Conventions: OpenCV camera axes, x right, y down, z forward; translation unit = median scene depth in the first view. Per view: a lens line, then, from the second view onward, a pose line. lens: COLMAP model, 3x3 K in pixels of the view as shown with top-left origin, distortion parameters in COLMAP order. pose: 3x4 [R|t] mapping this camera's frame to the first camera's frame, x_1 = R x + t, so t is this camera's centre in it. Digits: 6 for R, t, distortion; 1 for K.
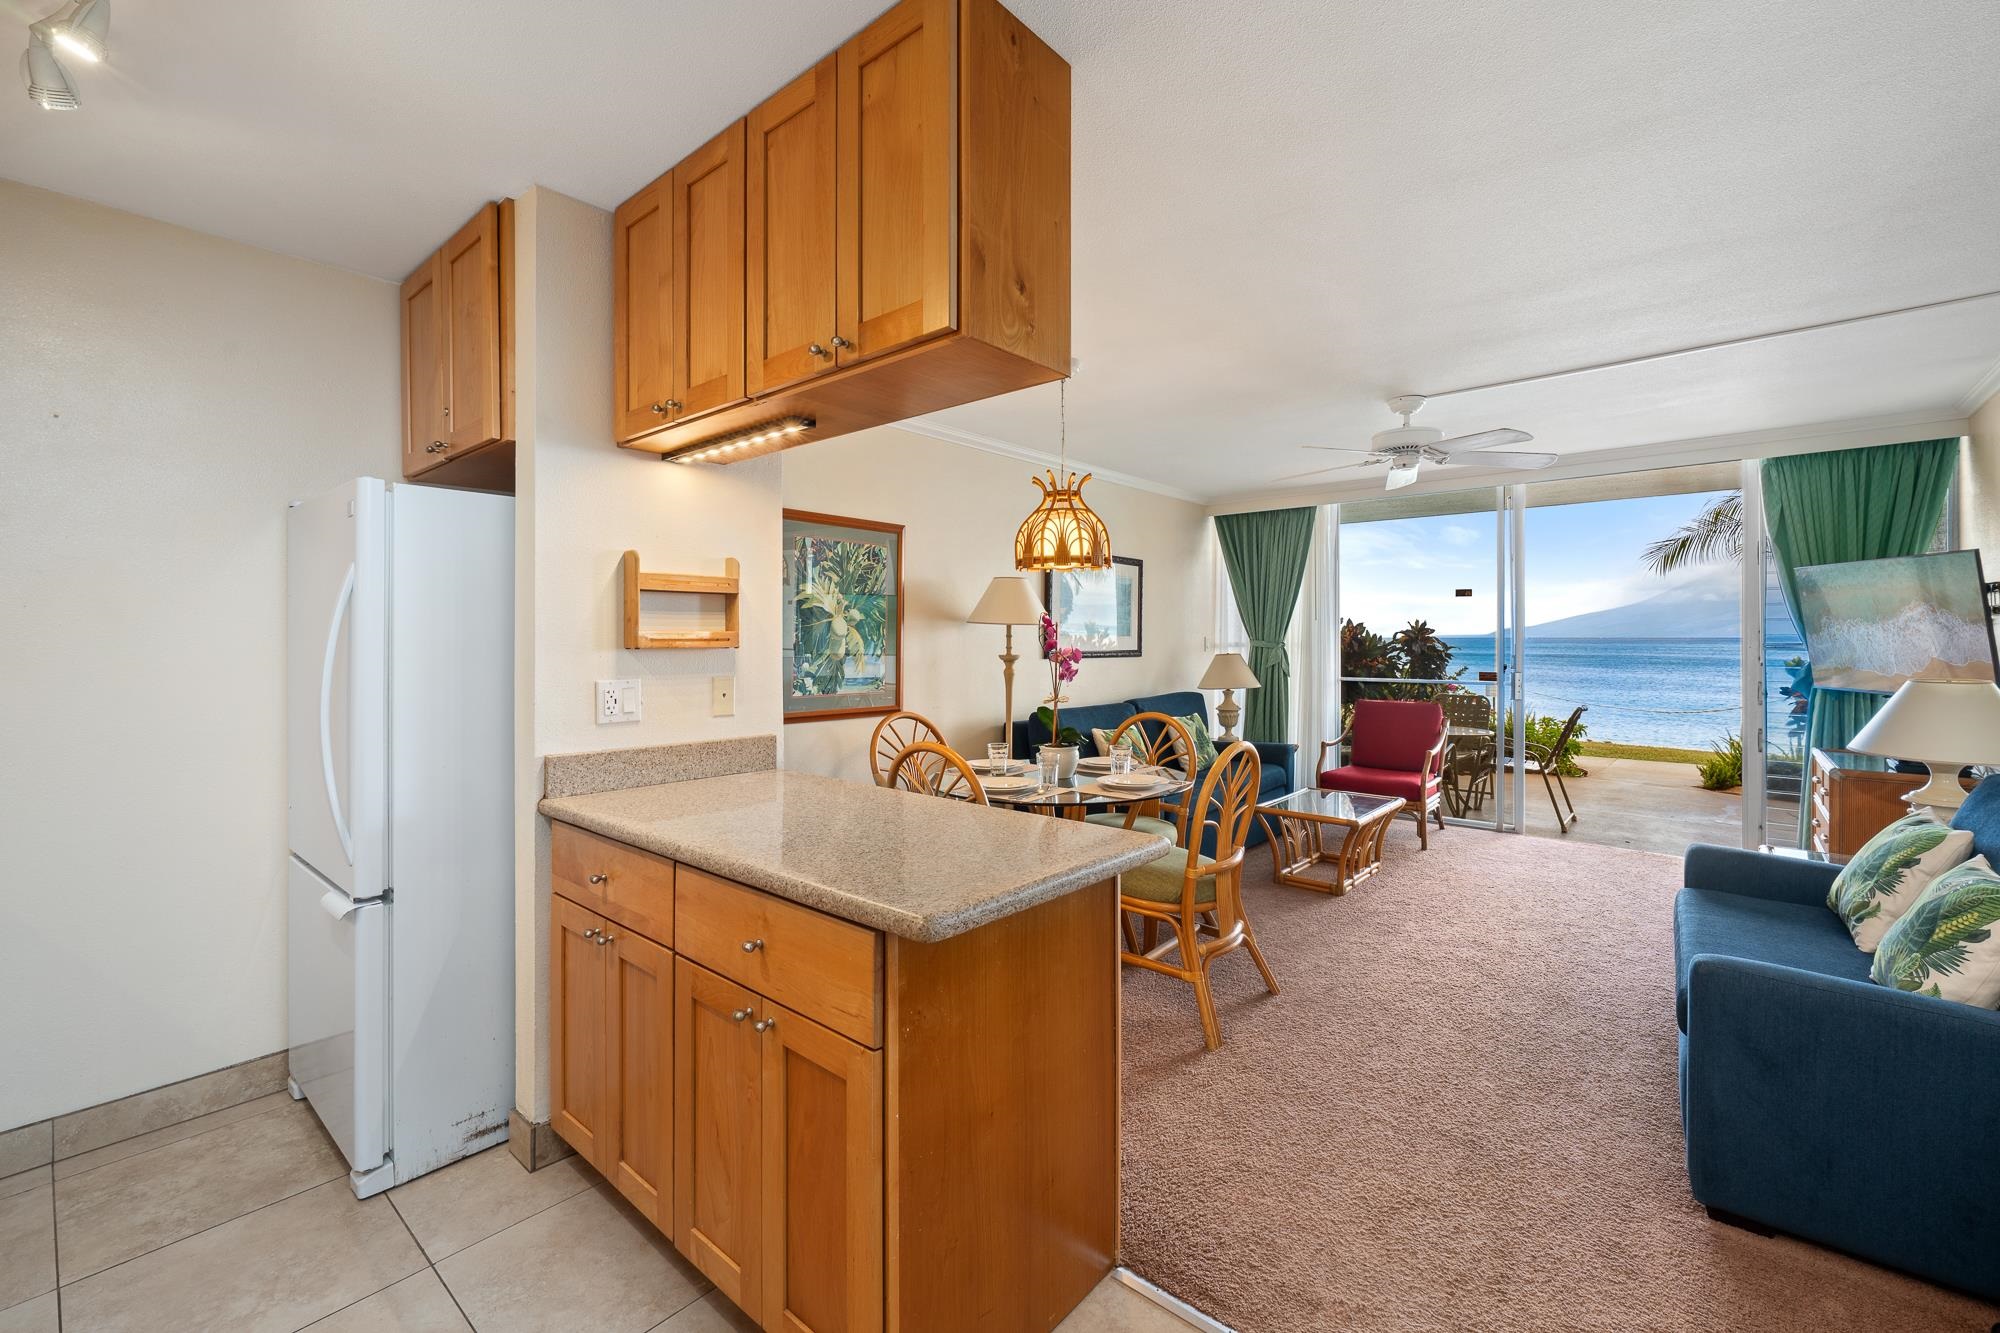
lens RADIAL K [[826.6, 0, 995.8], [0, 826.6, 636.2], [0, 0, 1]] dist [-0.006904, 0.000780]
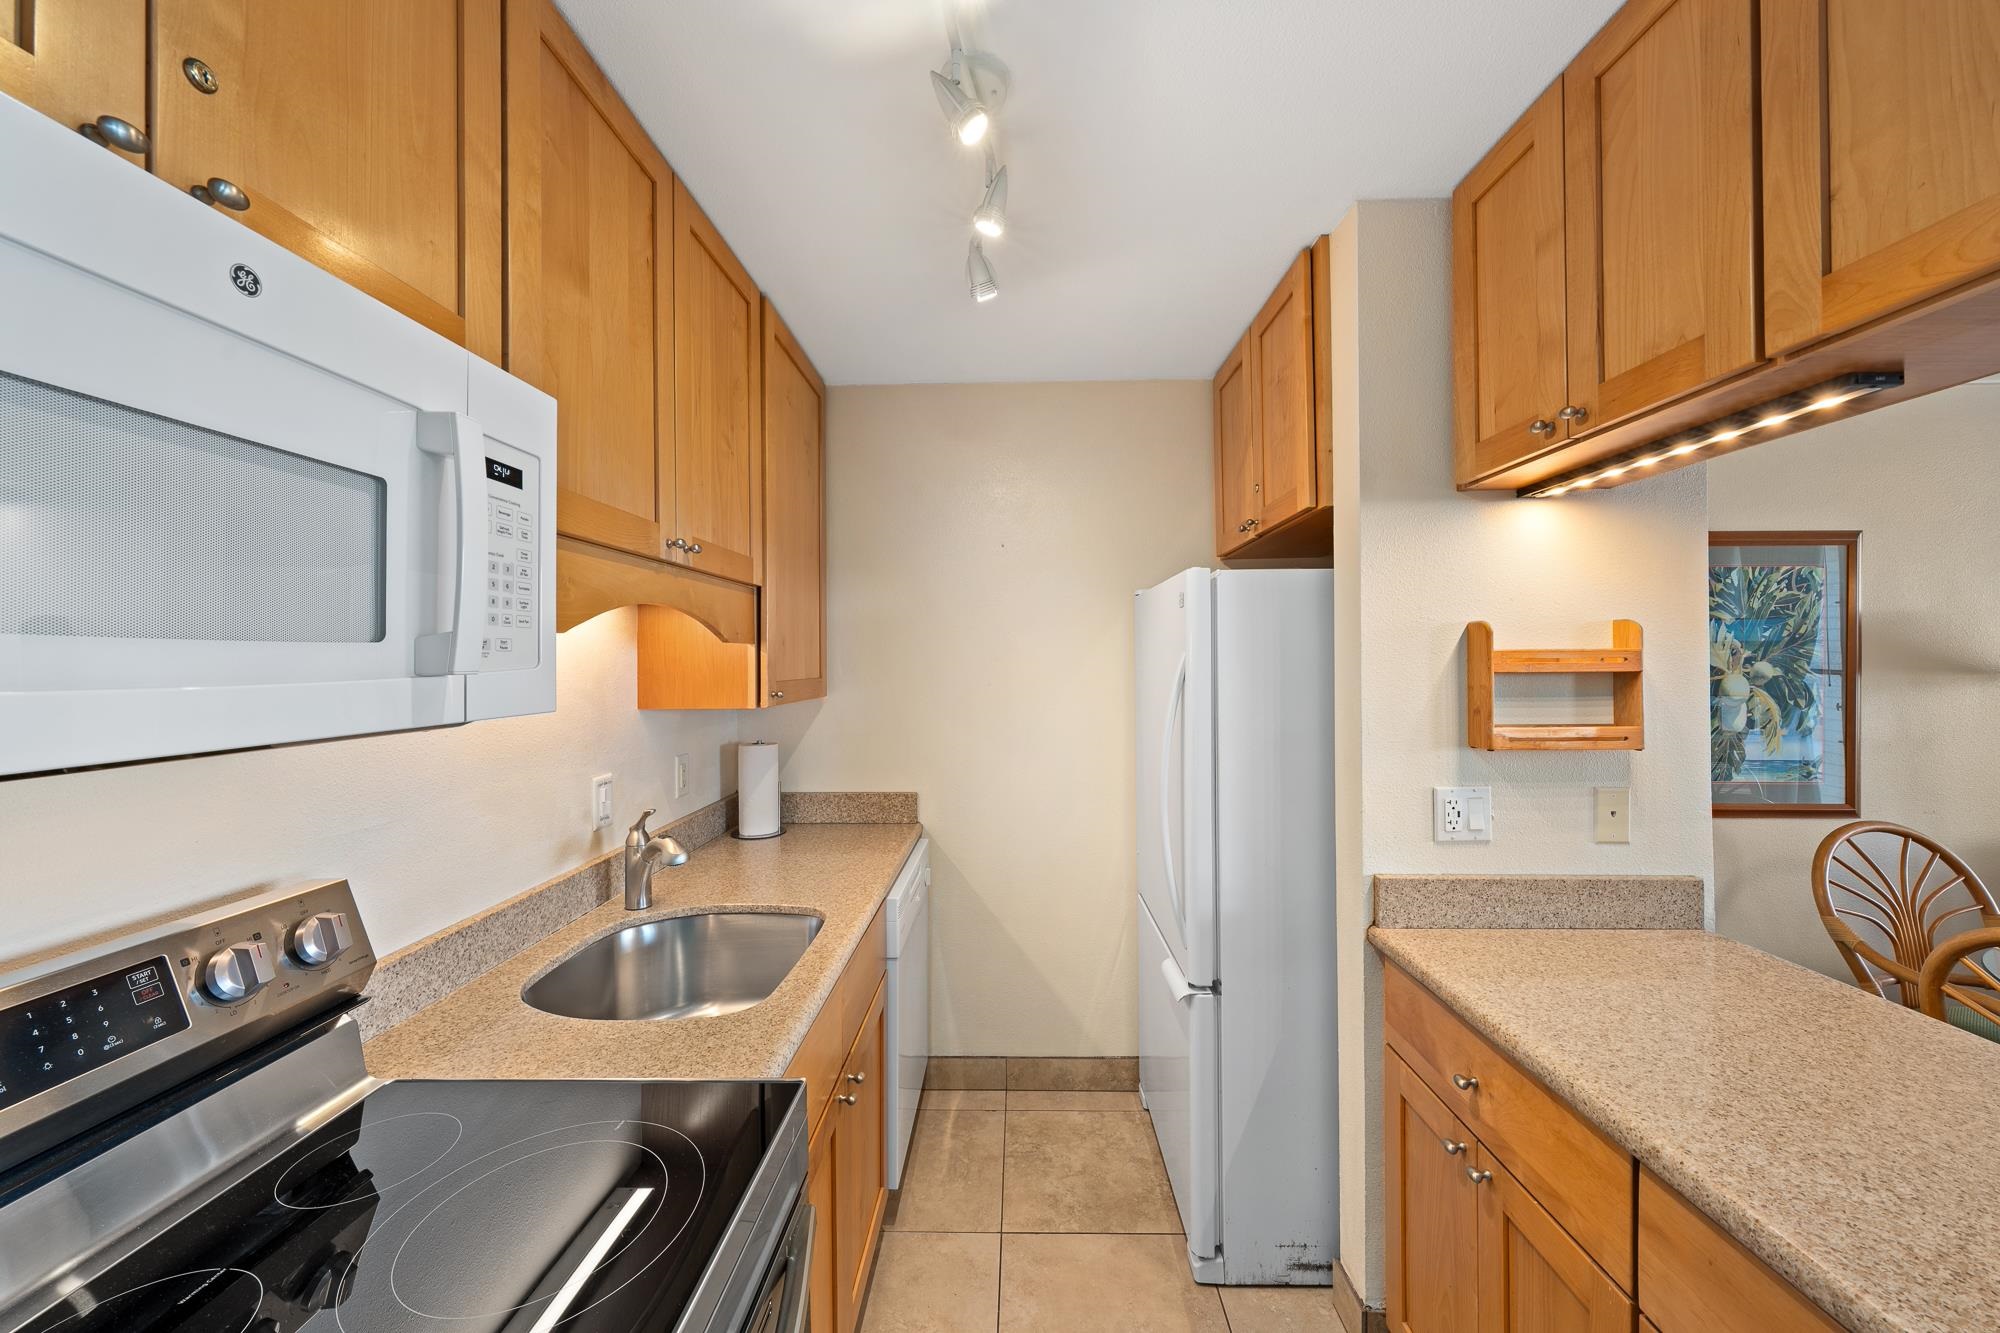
lens RADIAL K [[723.4, 0, 1015.4], [0, 723.4, 660.5], [0, 0, 1]] dist [-0.000826, -0.001595]
pose [[0.640115, -0.007043, -0.768246, -0.112801], [0.008206, 0.999964, -0.002330, -0.039298], [0.768235, -0.004813, 0.640150, 0.130906]]
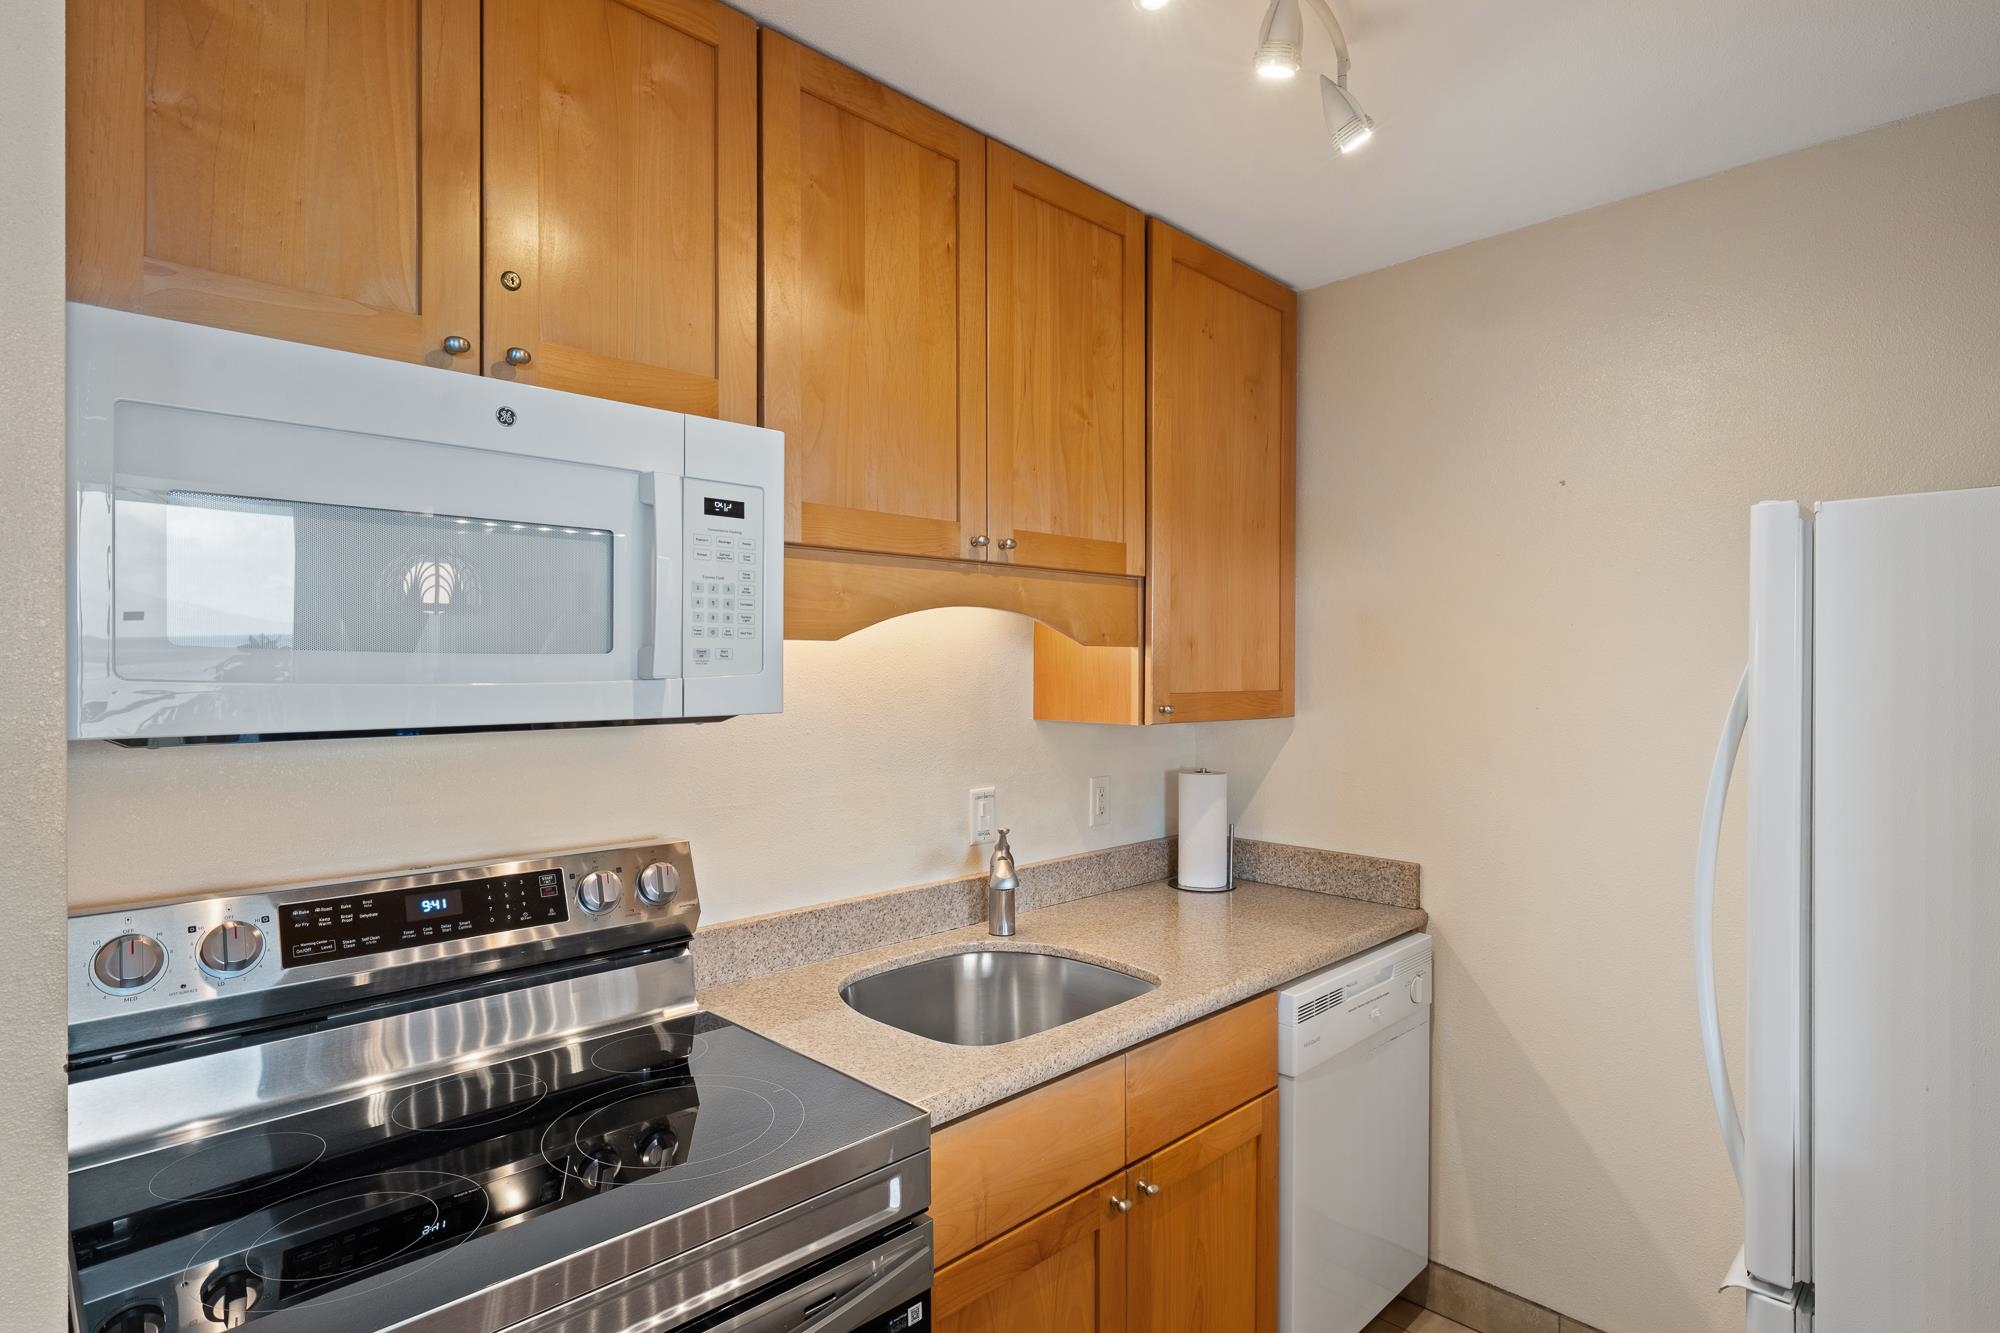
lens RADIAL K [[1027.2, 0, 990.1], [0, 1027.2, 672.2], [0, 0, 1]] dist [0.006571, -0.001435]
pose [[-0.079146, 0.001637, -0.996862, -0.024241], [-0.001907, 0.999997, 0.001793, -0.040079], [0.996861, 0.002043, -0.079143, 0.271894]]
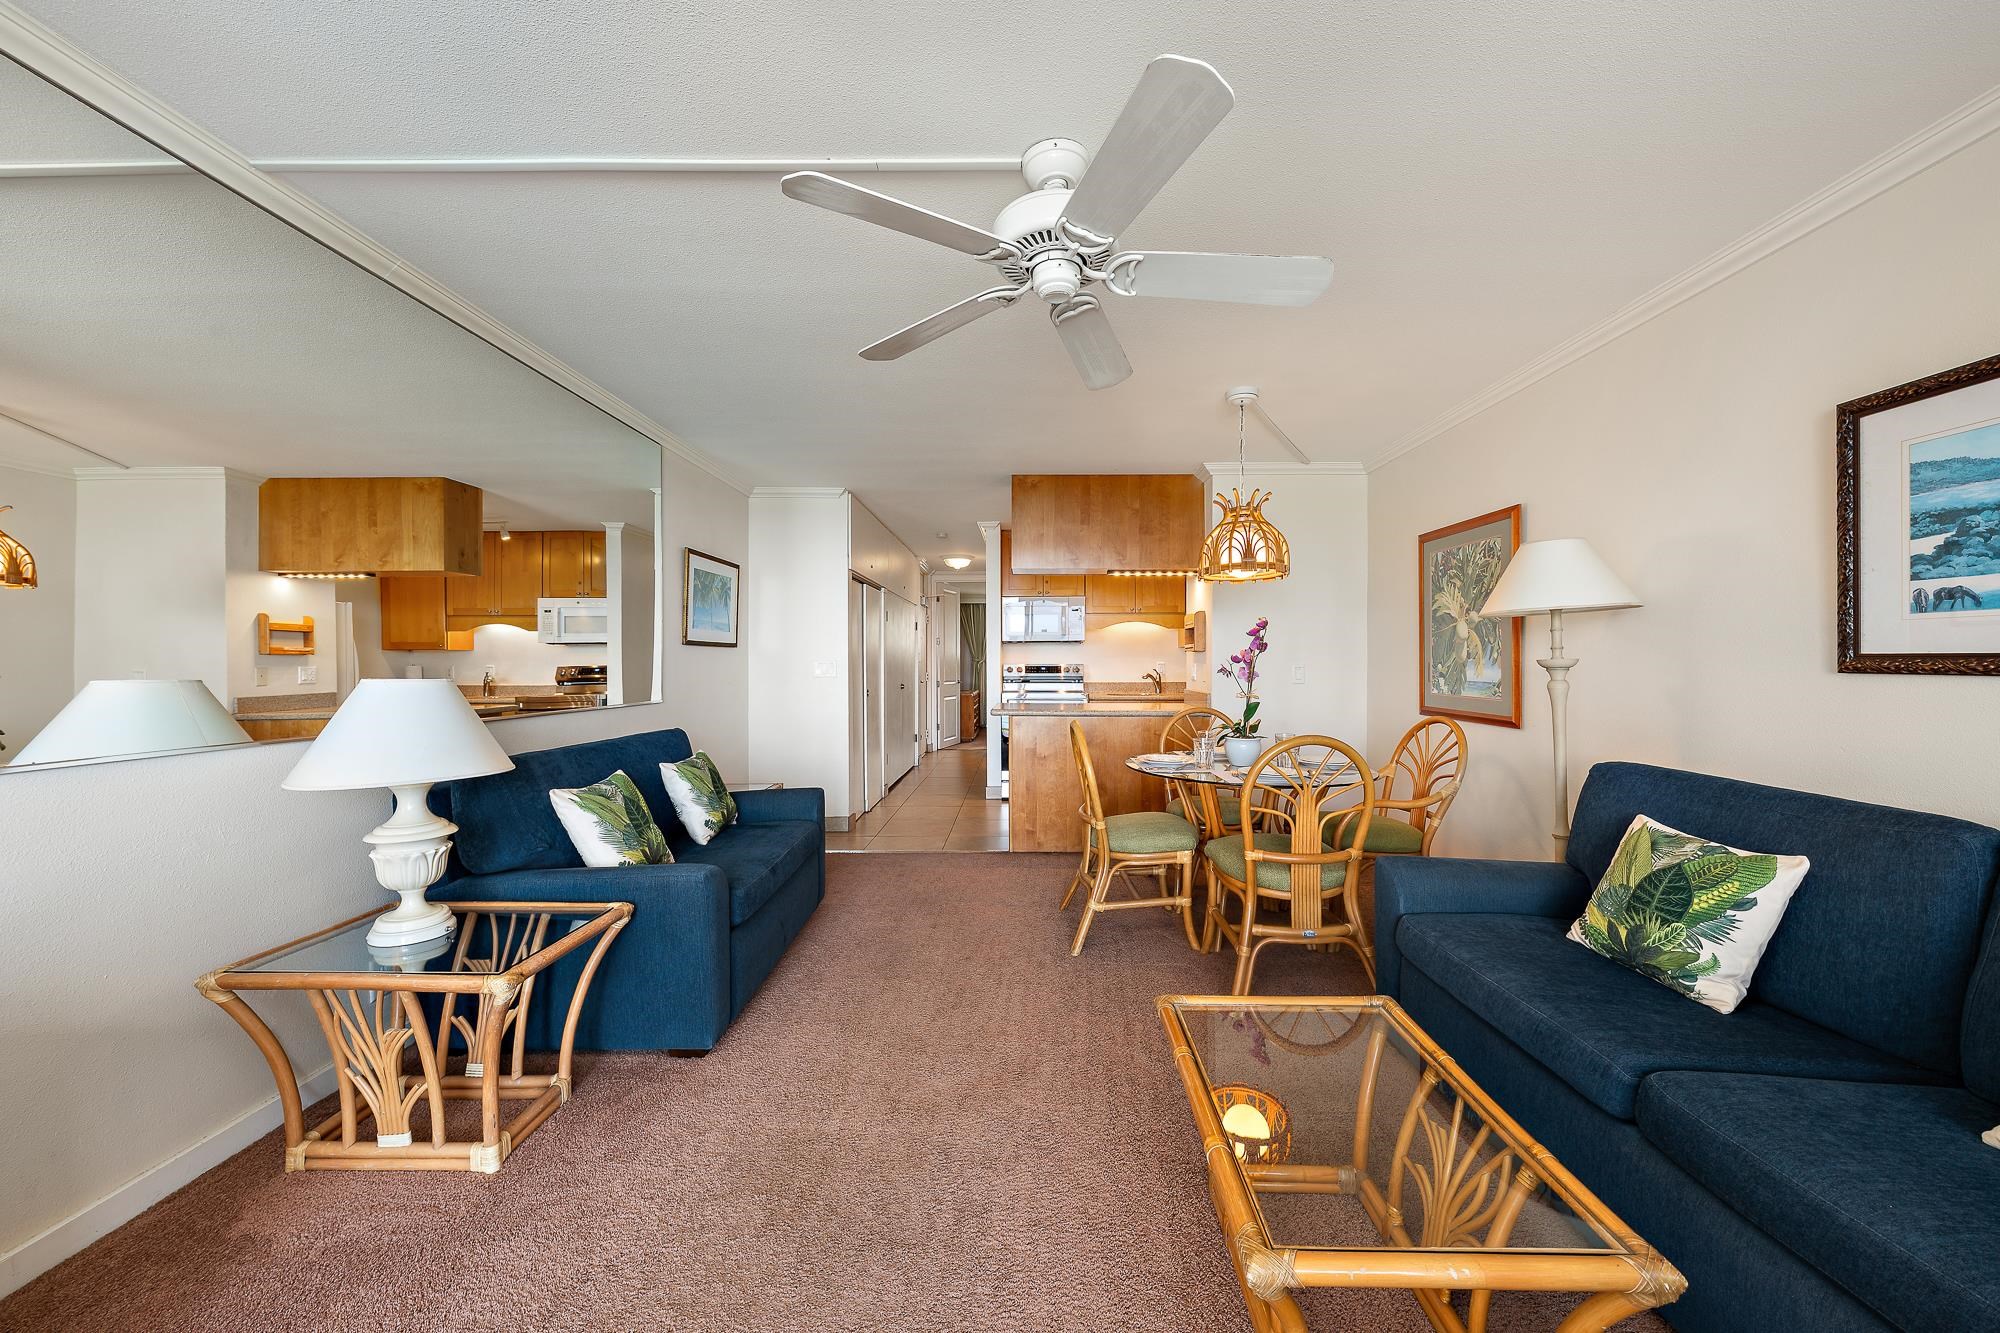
lens RADIAL K [[723.4, 0, 1021.0], [0, 723.4, 670.0], [0, 0, 1]] dist [-0.000826, -0.001595]
pose [[-0.763500, 0.008160, -0.645757, 0.839010], [0.002131, 0.999947, 0.010117, 0.028938], [0.645805, 0.006349, -0.763476, 1.378559]]
